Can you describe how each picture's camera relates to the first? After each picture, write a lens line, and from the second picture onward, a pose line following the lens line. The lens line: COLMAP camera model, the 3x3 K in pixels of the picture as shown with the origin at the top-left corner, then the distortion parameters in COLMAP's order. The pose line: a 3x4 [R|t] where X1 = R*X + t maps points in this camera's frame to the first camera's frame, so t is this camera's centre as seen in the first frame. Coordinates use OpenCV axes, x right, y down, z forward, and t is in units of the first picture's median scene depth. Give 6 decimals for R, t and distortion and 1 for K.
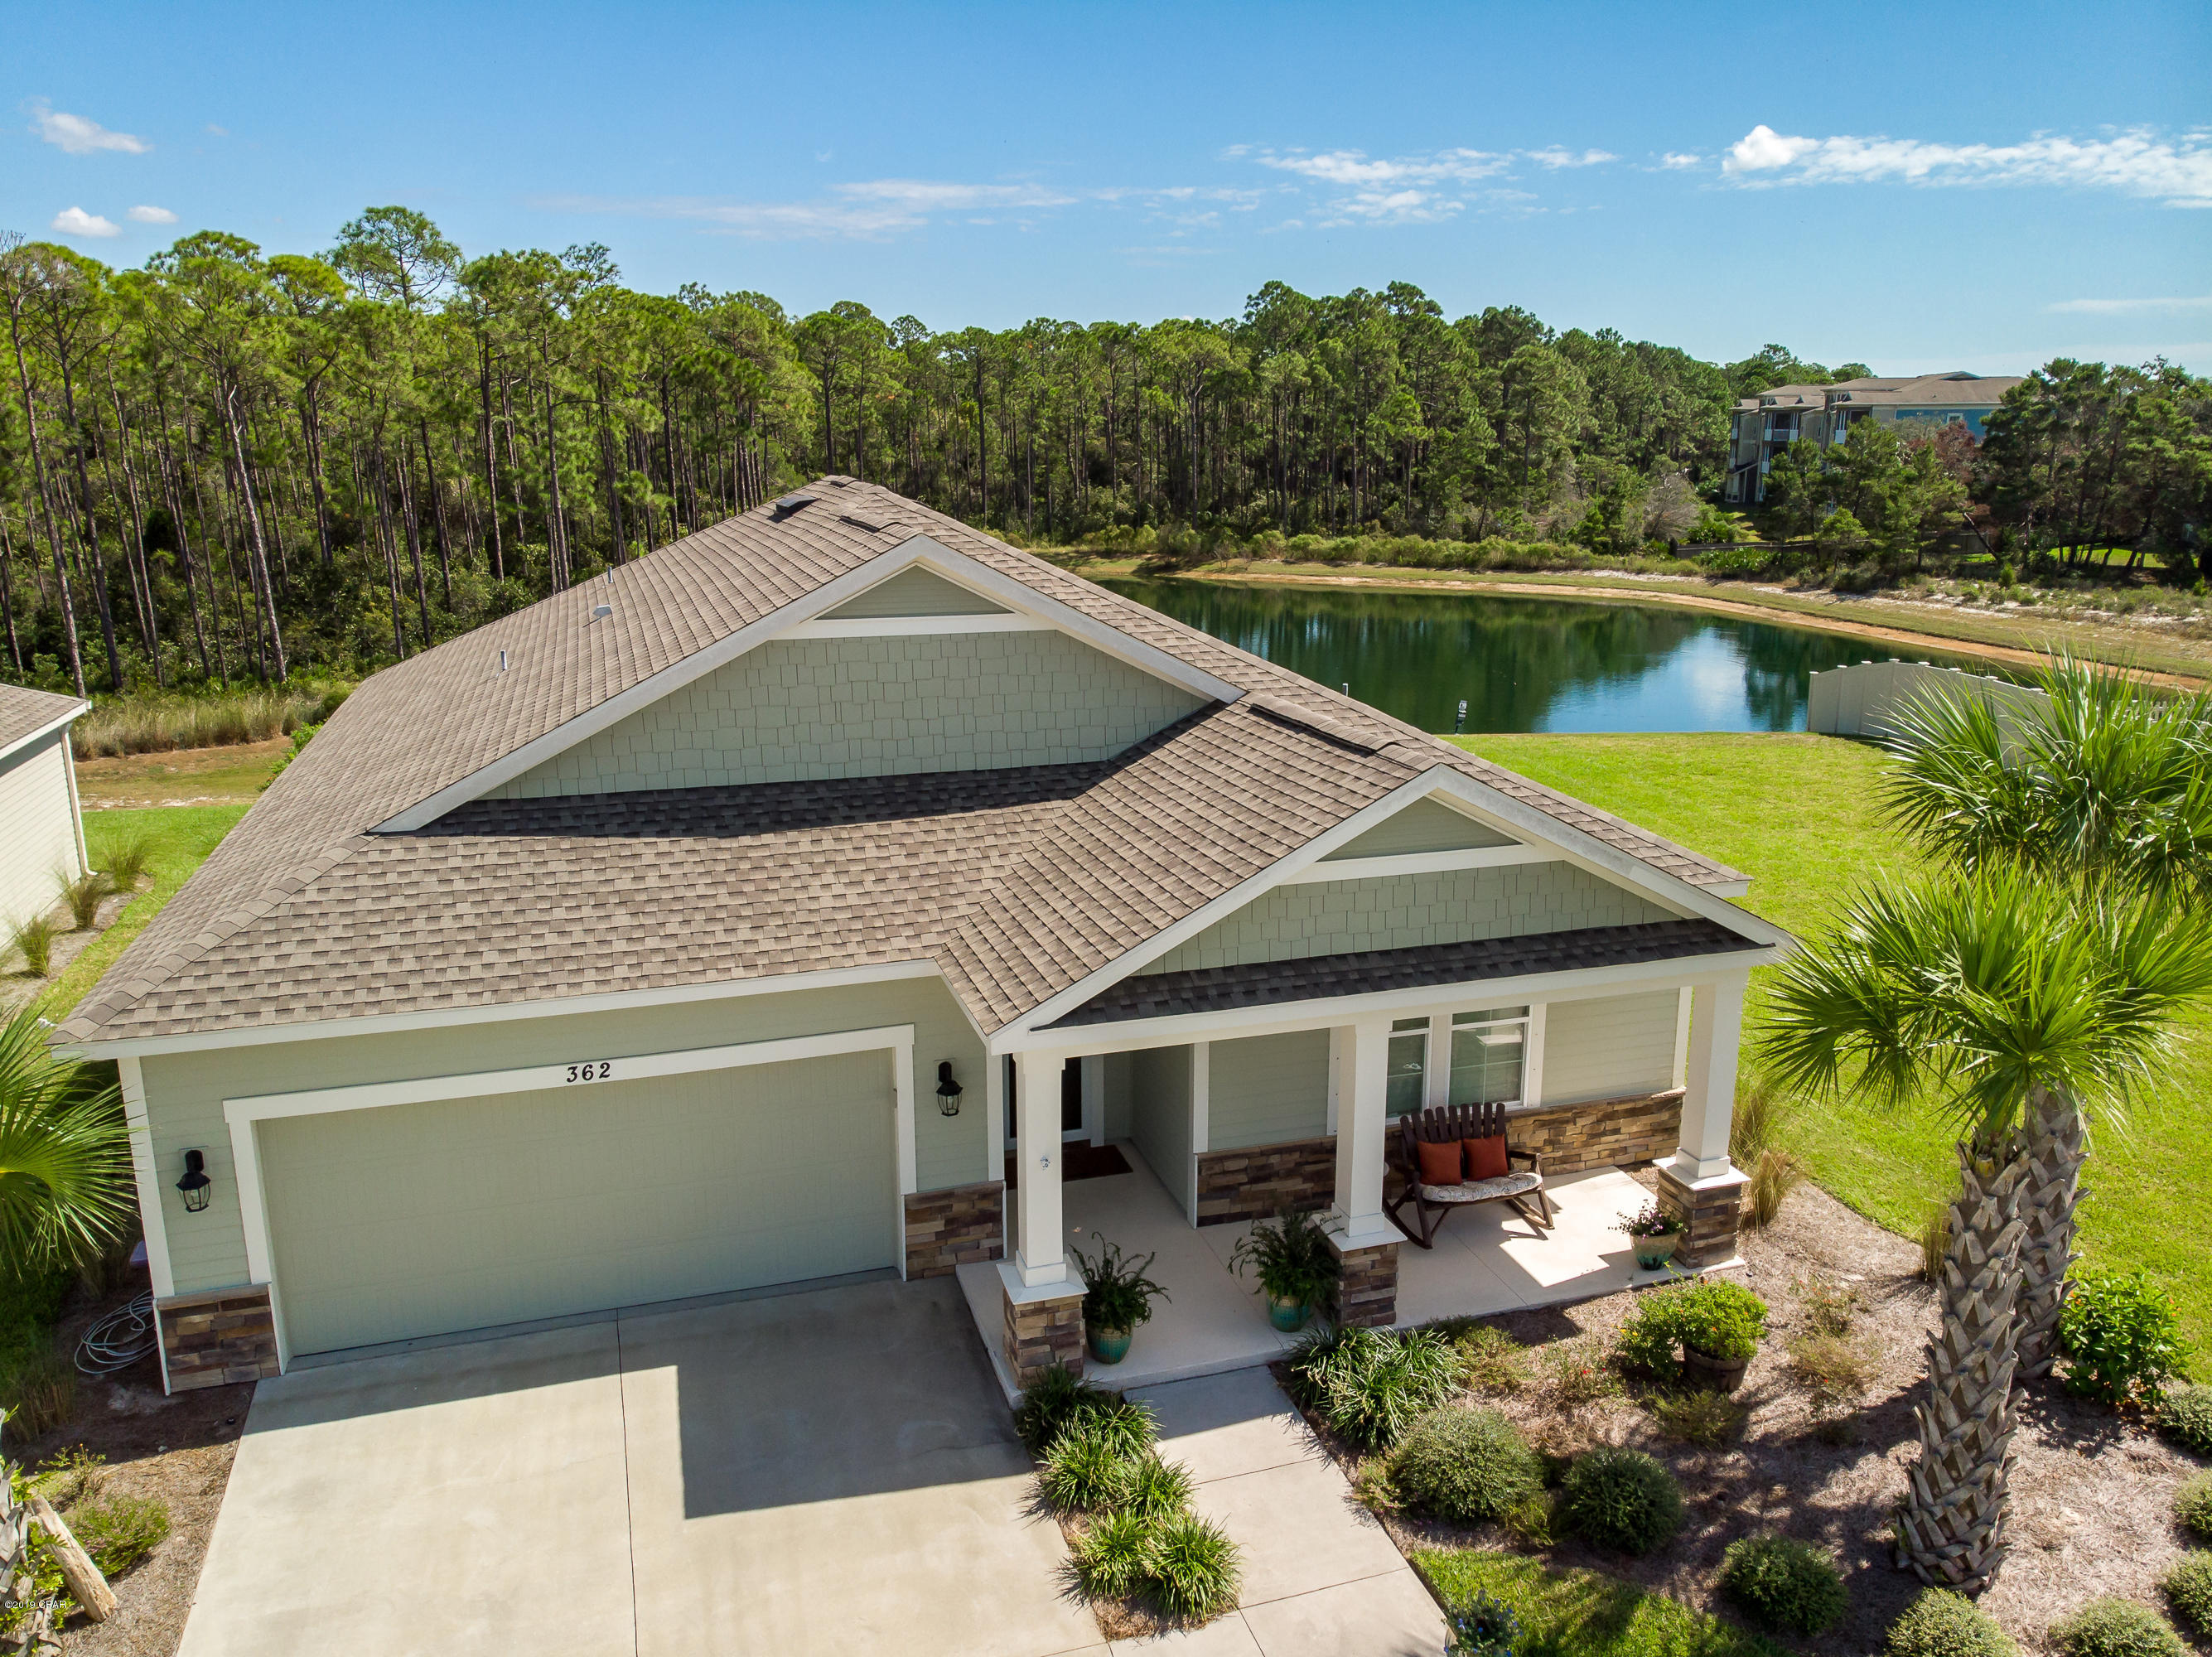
lens RADIAL K [[1607.4, 0, 1099.4], [0, 1607.4, 827.7], [0, 0, 1]] dist [-0.003603, -0.000488]
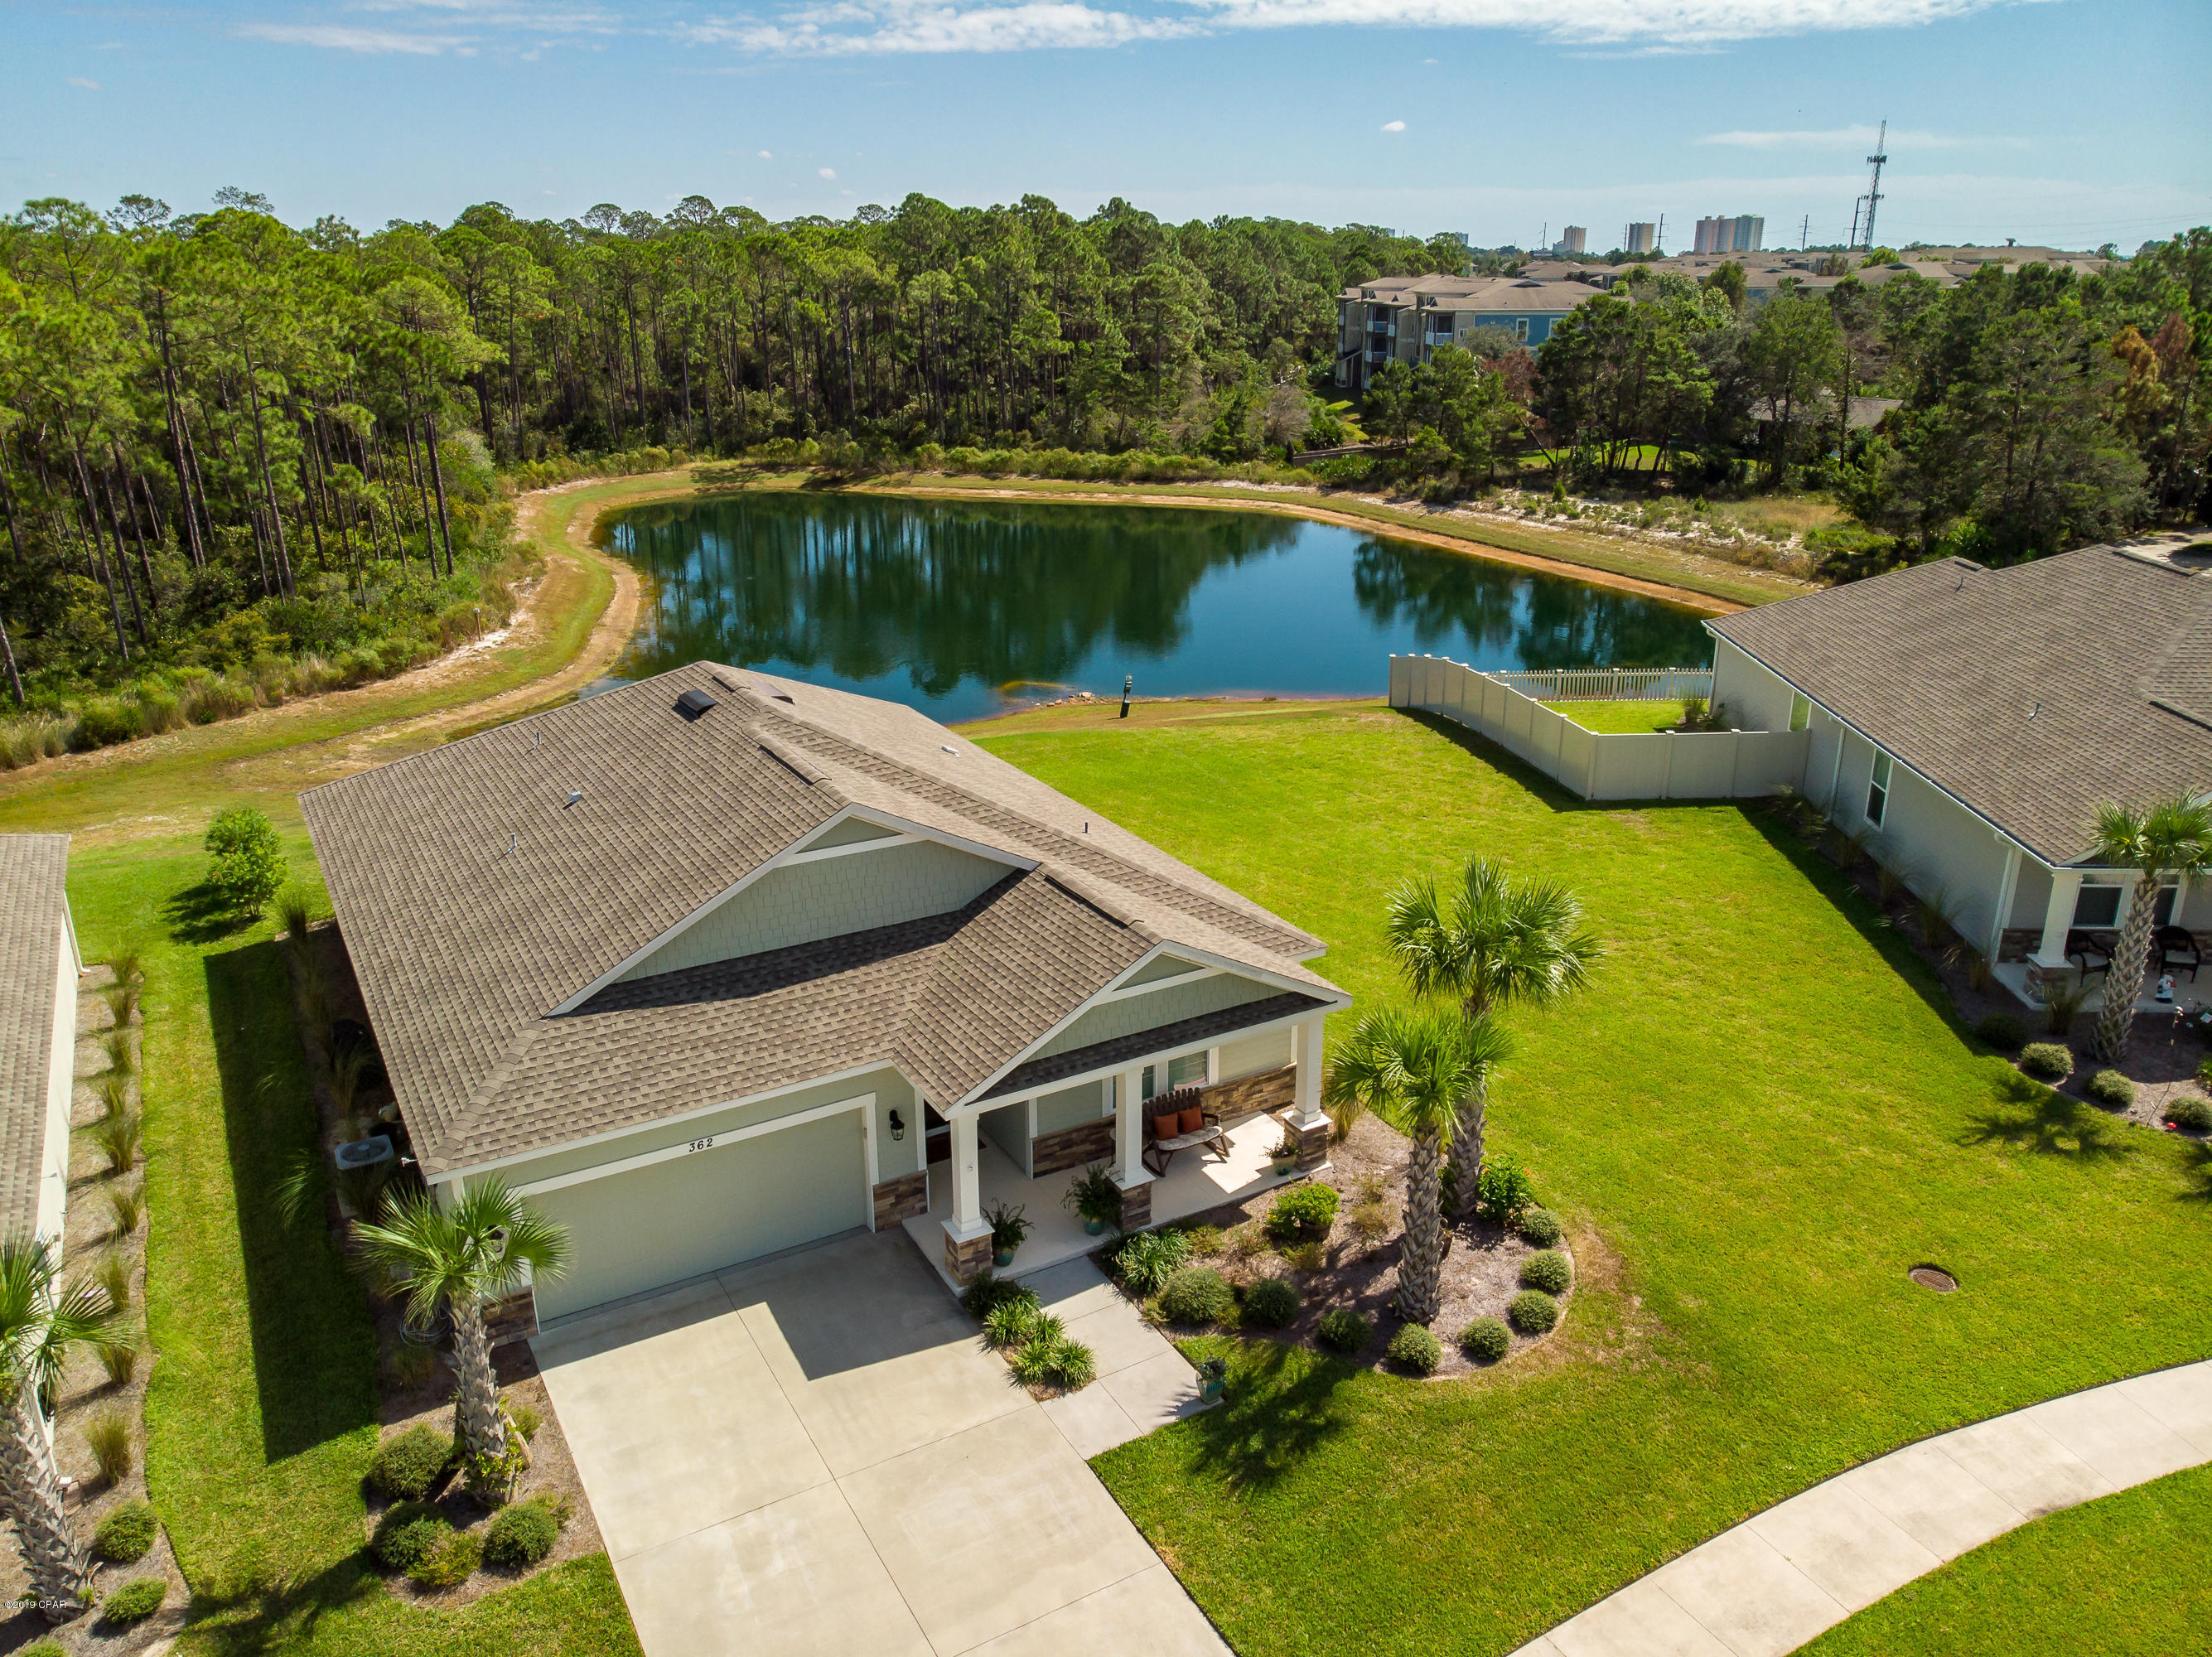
lens RADIAL K [[1607.4, 0, 1097.8], [0, 1607.4, 832.2], [0, 0, 1]] dist [-0.003603, -0.000488]
pose [[0.975388, -0.074854, 0.207400, -0.209921], [0.053990, 0.993058, 0.104499, -0.311210], [-0.213783, -0.090730, 0.972659, -0.688563]]
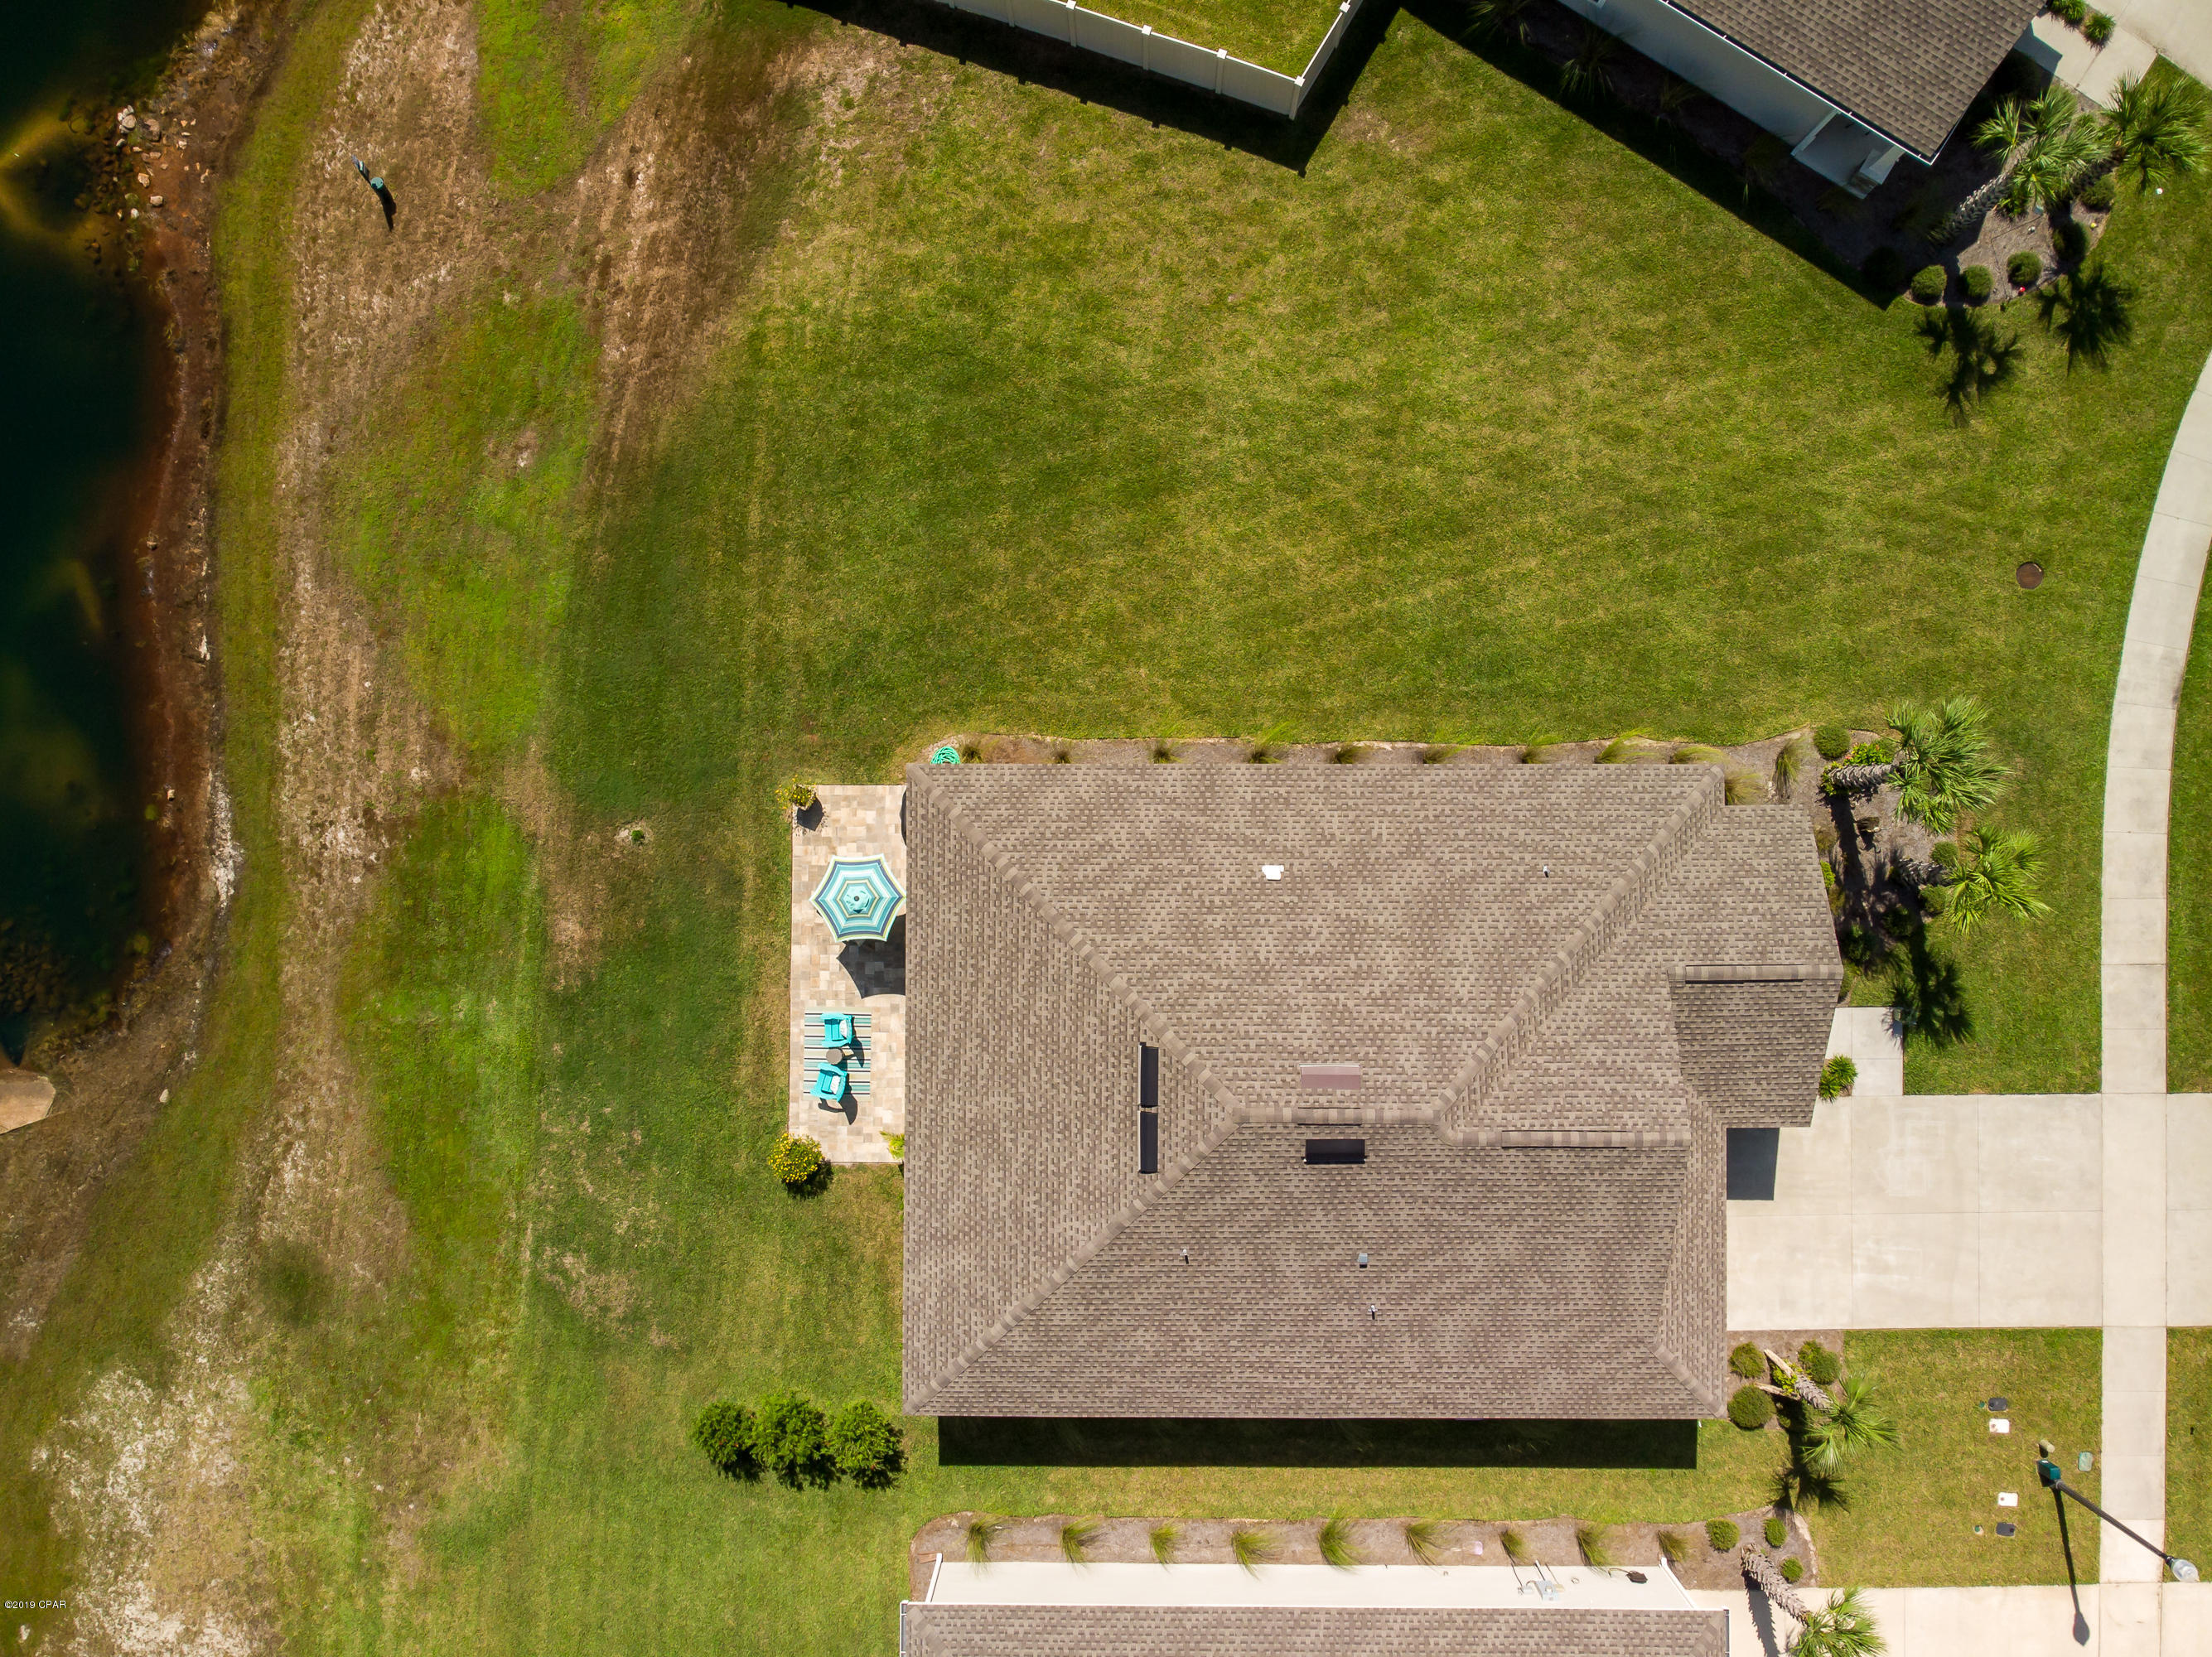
lens RADIAL K [[1607.4, 0, 1107.2], [0, 1607.4, 834.4], [0, 0, 1]] dist [-0.003603, -0.000488]
pose [[0.287722, -0.957587, 0.015627, 0.023134], [0.240214, 0.087953, 0.966727, -2.575038], [-0.927099, -0.274395, 0.255332, 1.303862]]
